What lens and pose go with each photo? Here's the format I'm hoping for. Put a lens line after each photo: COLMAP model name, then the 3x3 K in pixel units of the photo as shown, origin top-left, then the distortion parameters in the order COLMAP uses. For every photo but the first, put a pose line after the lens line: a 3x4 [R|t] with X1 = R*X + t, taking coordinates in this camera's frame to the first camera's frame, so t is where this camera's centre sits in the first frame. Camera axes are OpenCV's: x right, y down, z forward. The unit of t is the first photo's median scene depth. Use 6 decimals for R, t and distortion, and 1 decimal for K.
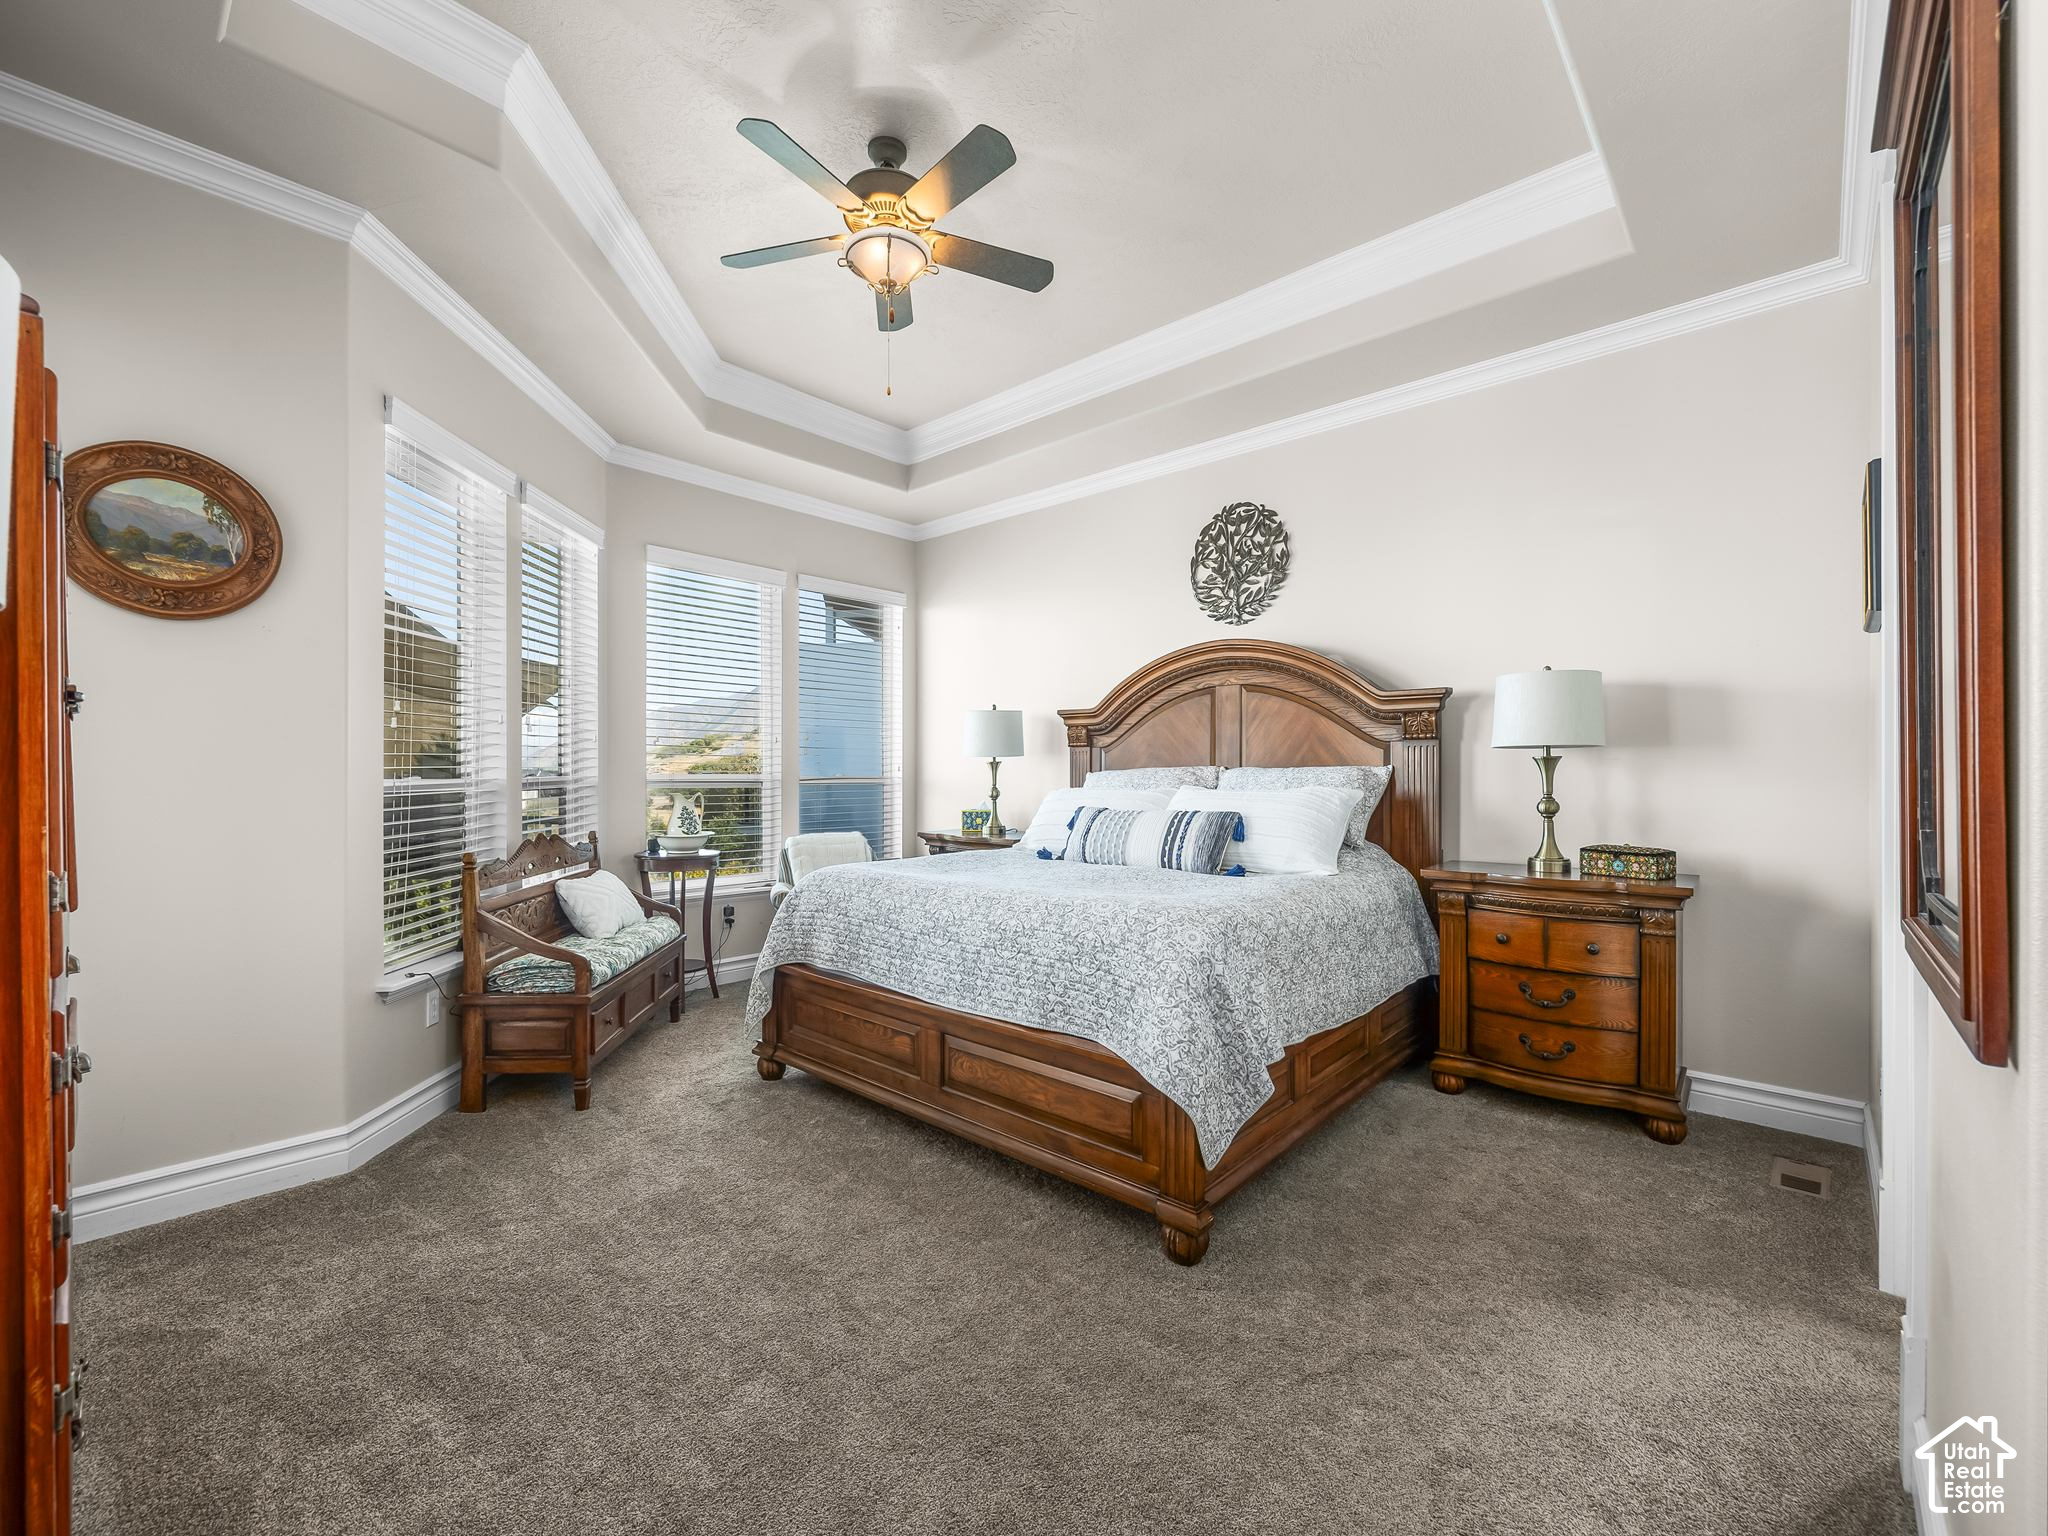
lens RADIAL K [[870.5, 0, 1012.5], [0, 870.5, 774.7], [0, 0, 1]] dist [0.000969, 0.000746]
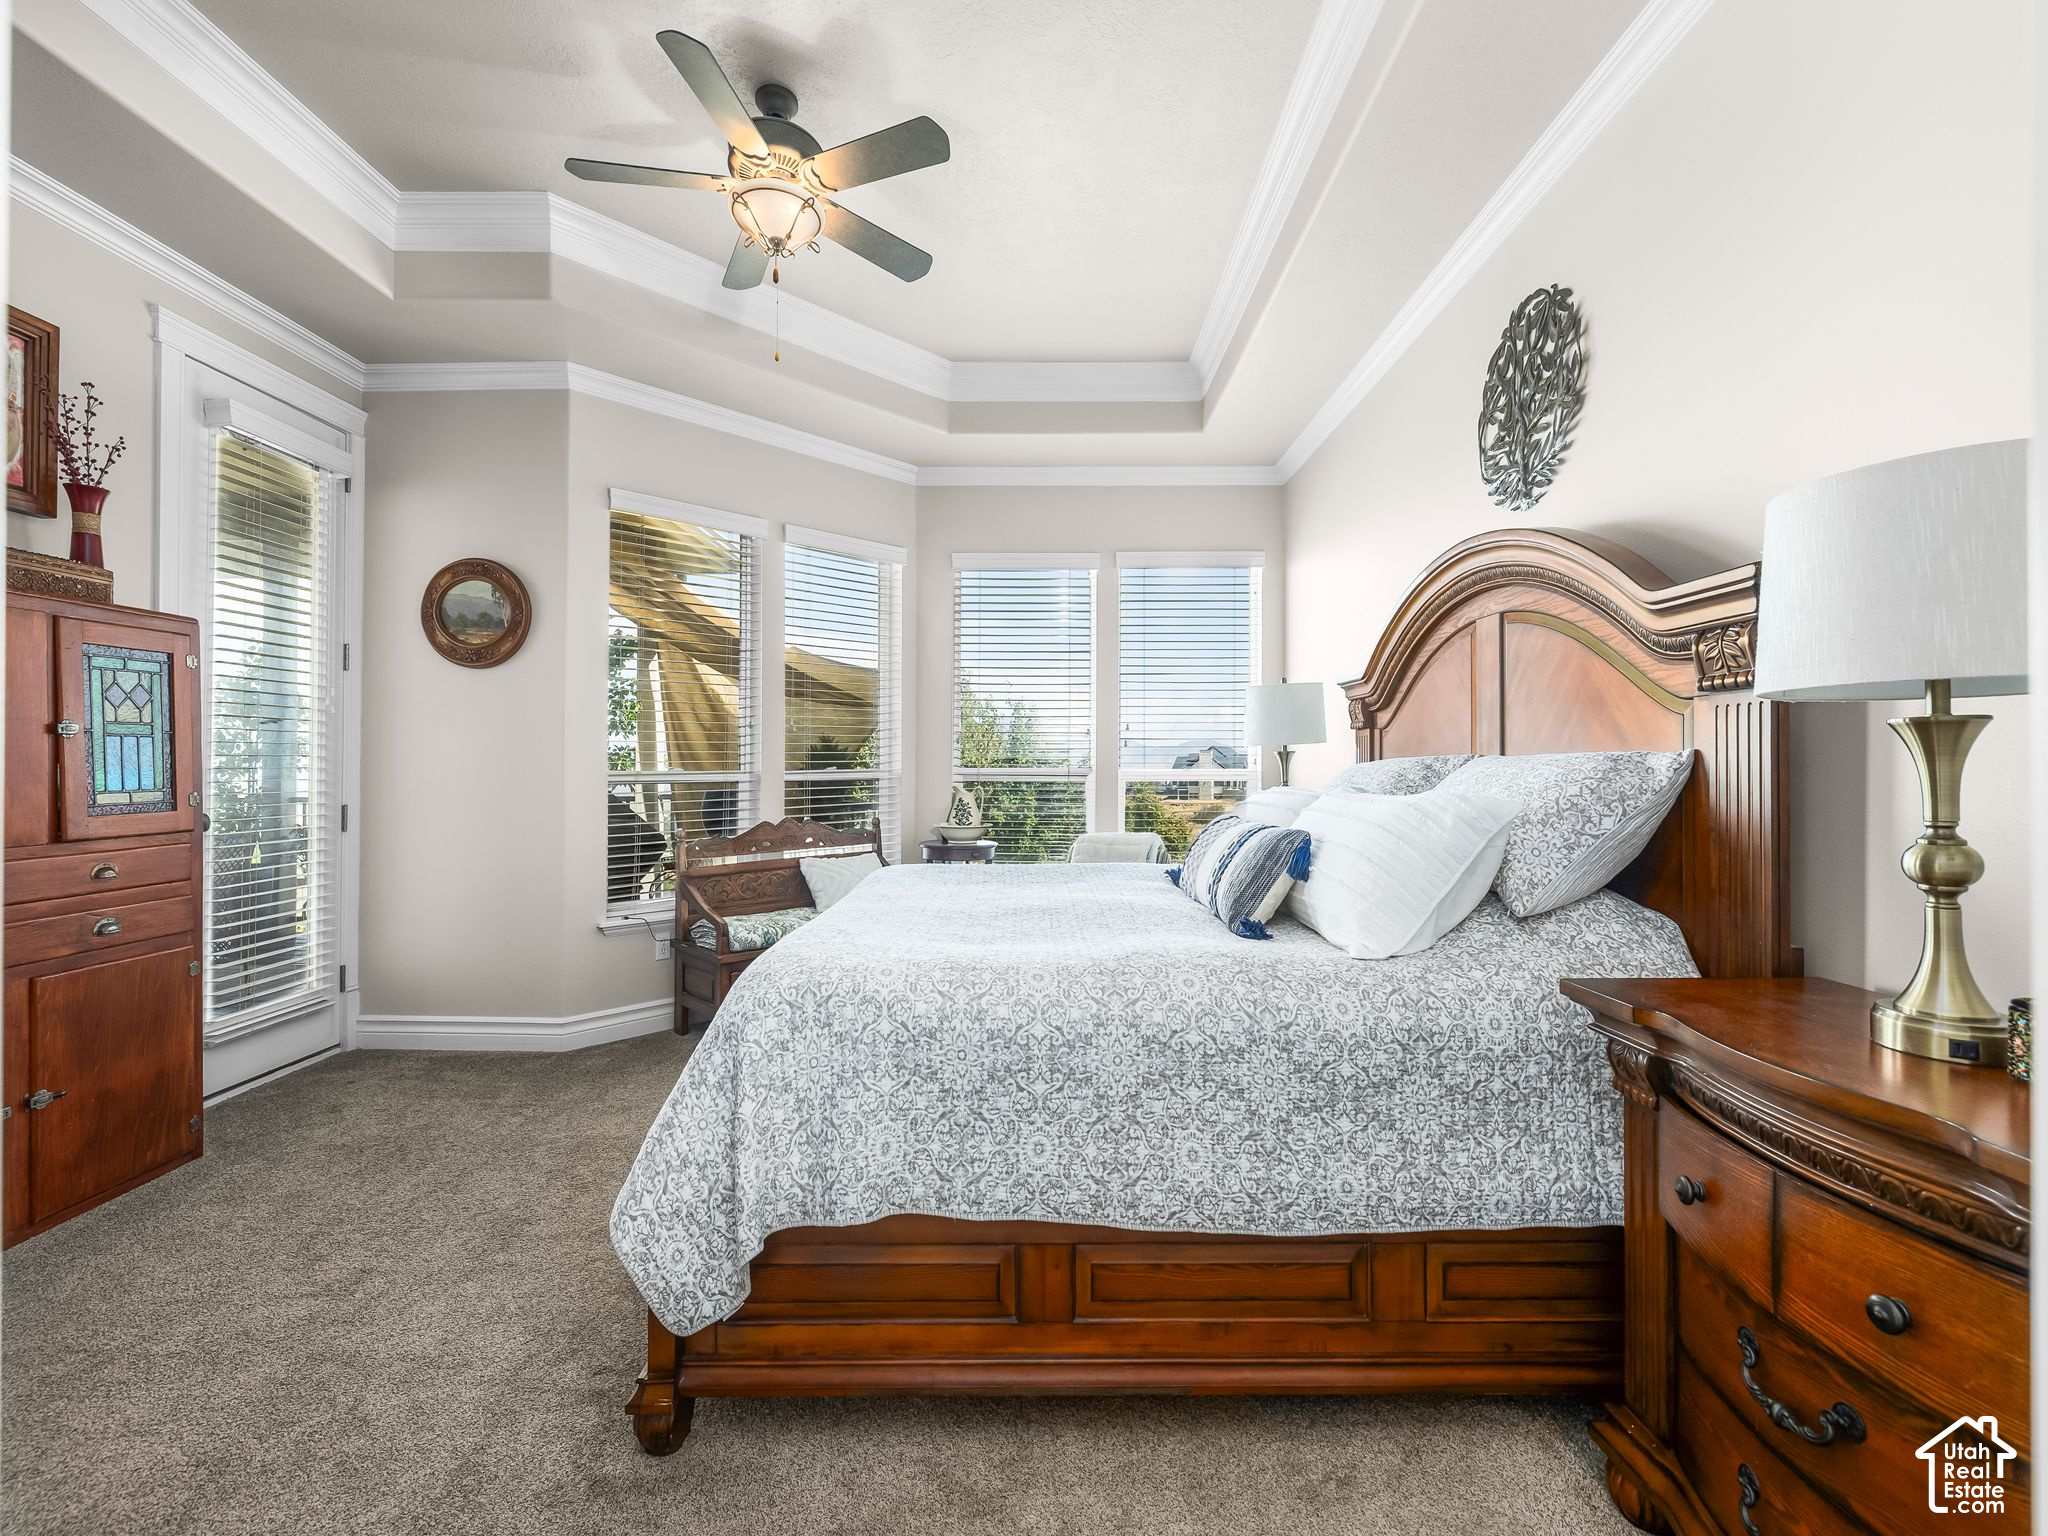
lens RADIAL K [[870.5, 0, 1022.6], [0, 870.5, 764.0], [0, 0, 1]] dist [0.000969, 0.000746]
pose [[0.668410, -0.002081, -0.743790, 0.552007], [-0.000895, 0.999993, -0.003601, -0.000688], [0.743793, 0.003073, 0.668403, 0.437351]]
